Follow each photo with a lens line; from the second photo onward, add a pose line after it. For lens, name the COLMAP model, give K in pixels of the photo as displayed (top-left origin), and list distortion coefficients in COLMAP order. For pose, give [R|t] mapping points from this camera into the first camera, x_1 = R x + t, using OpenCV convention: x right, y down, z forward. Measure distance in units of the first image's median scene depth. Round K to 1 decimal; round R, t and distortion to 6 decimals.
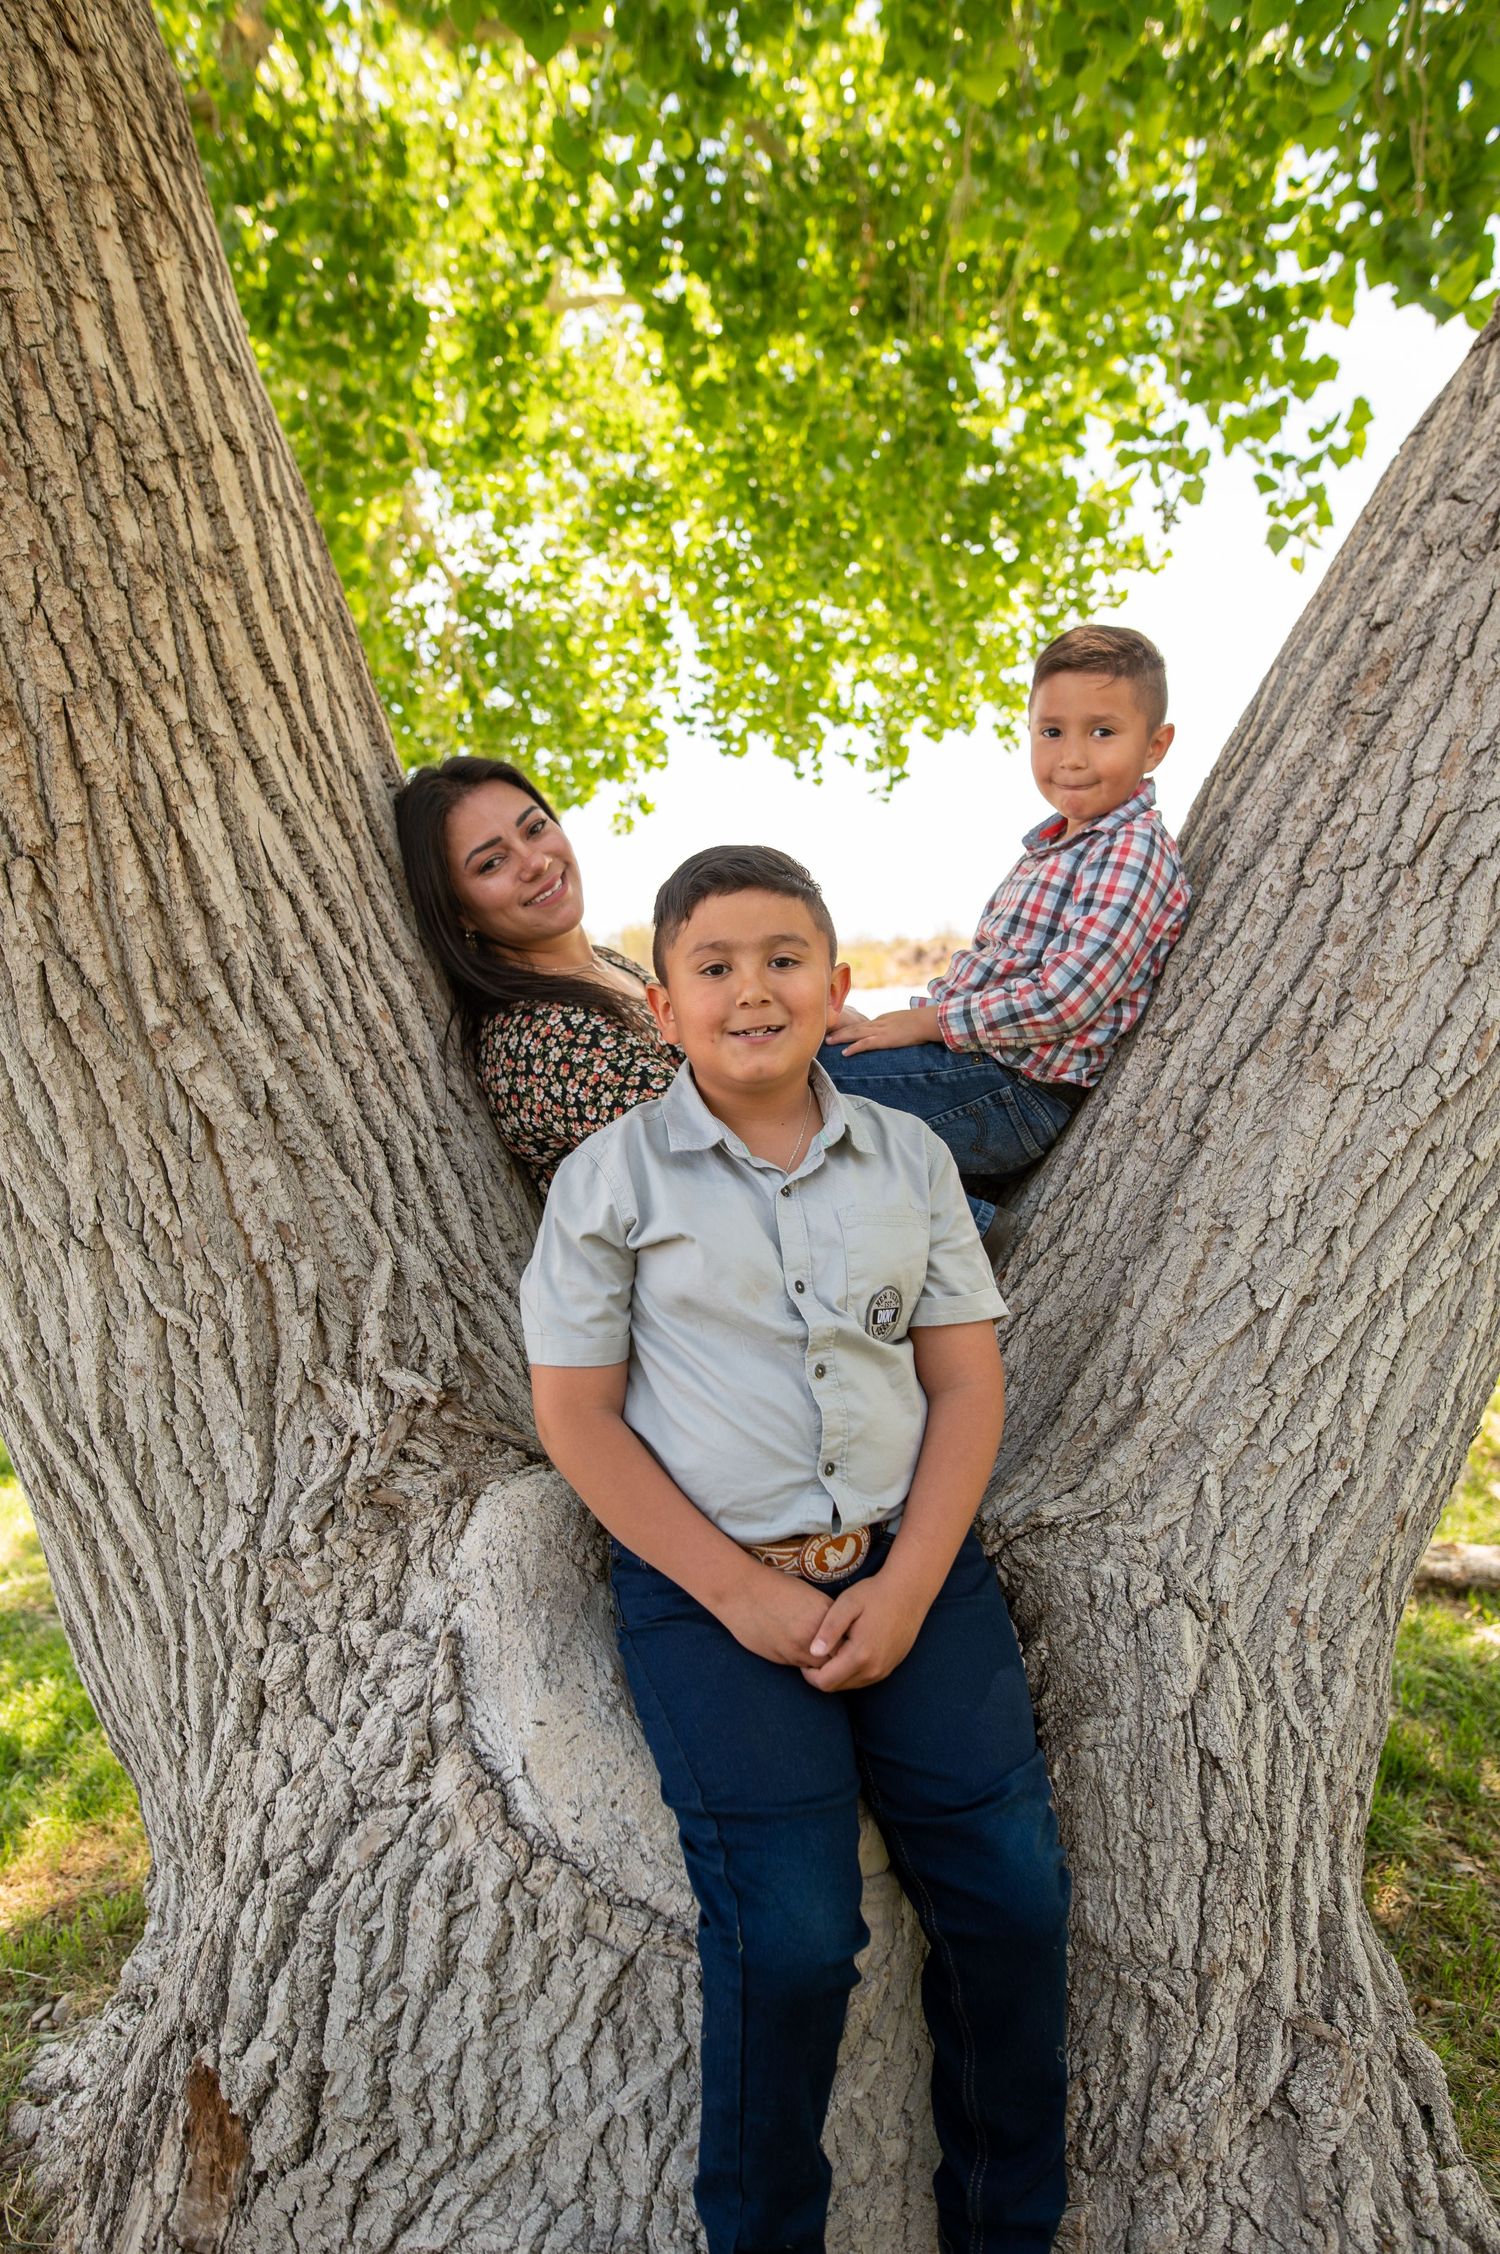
lens RADIAL K [[1577.3, 0, 783.8], [0, 1577.3, 1084.0], [0, 0, 1]] dist [-0.043824, 0.047751]
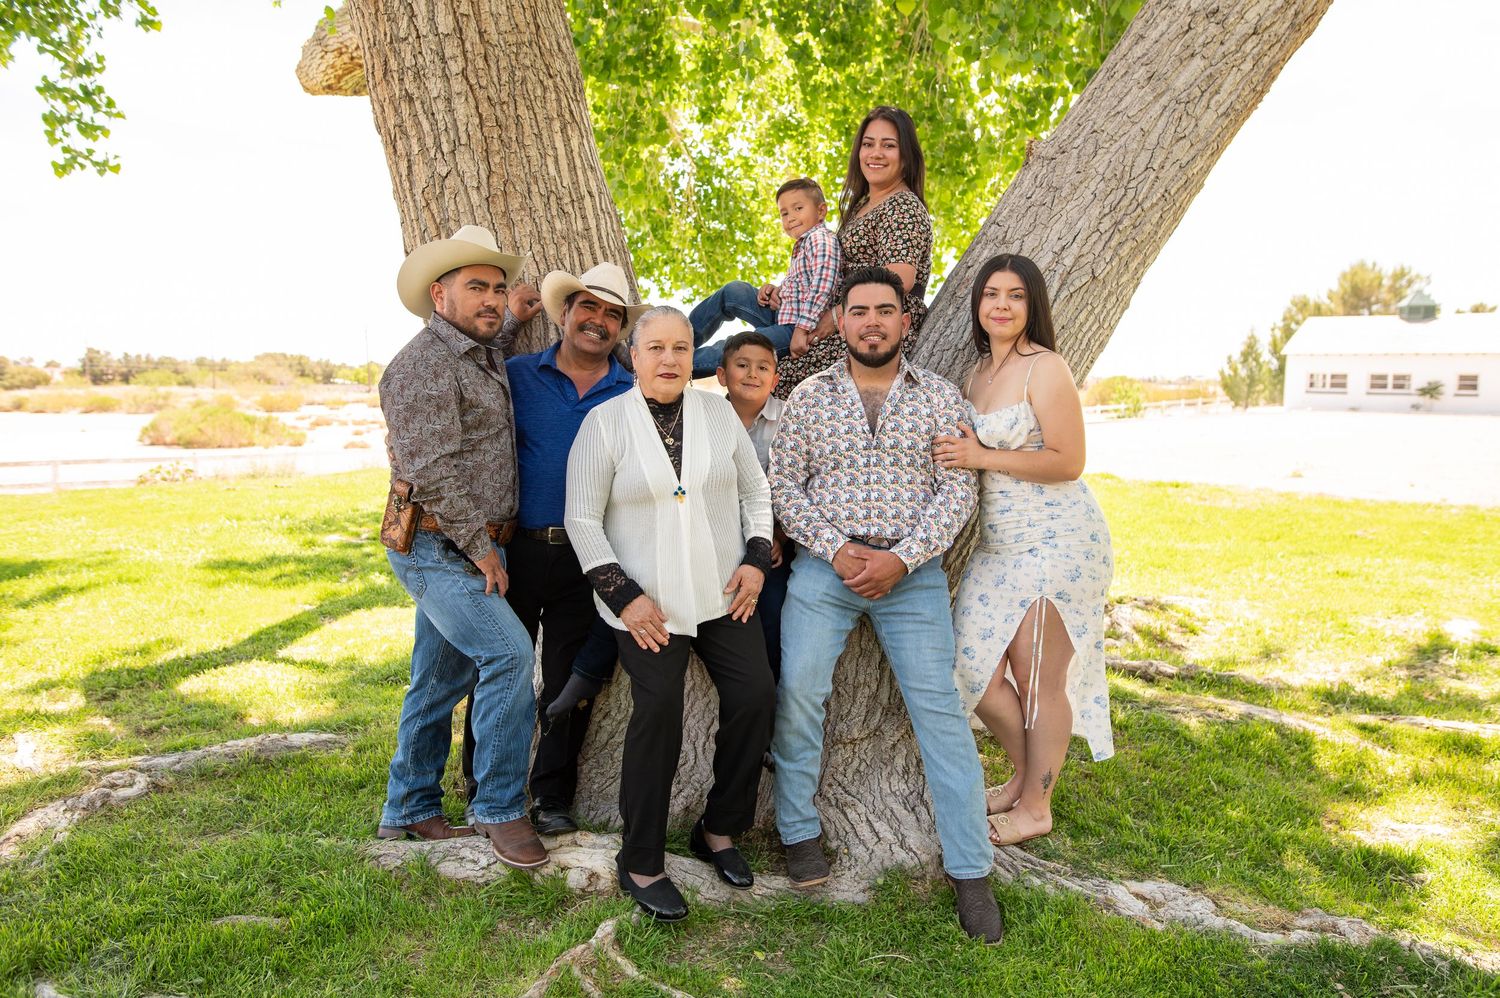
lens RADIAL K [[1049.7, 0, 775.2], [0, 1049.7, 500.1], [0, 0, 1]] dist [-0.043824, 0.047751]
pose [[0.989833, 0.067161, -0.125377, 0.300932], [-0.062907, 0.997311, 0.037592, 0.089861], [0.127565, -0.029322, 0.991397, -0.995692]]
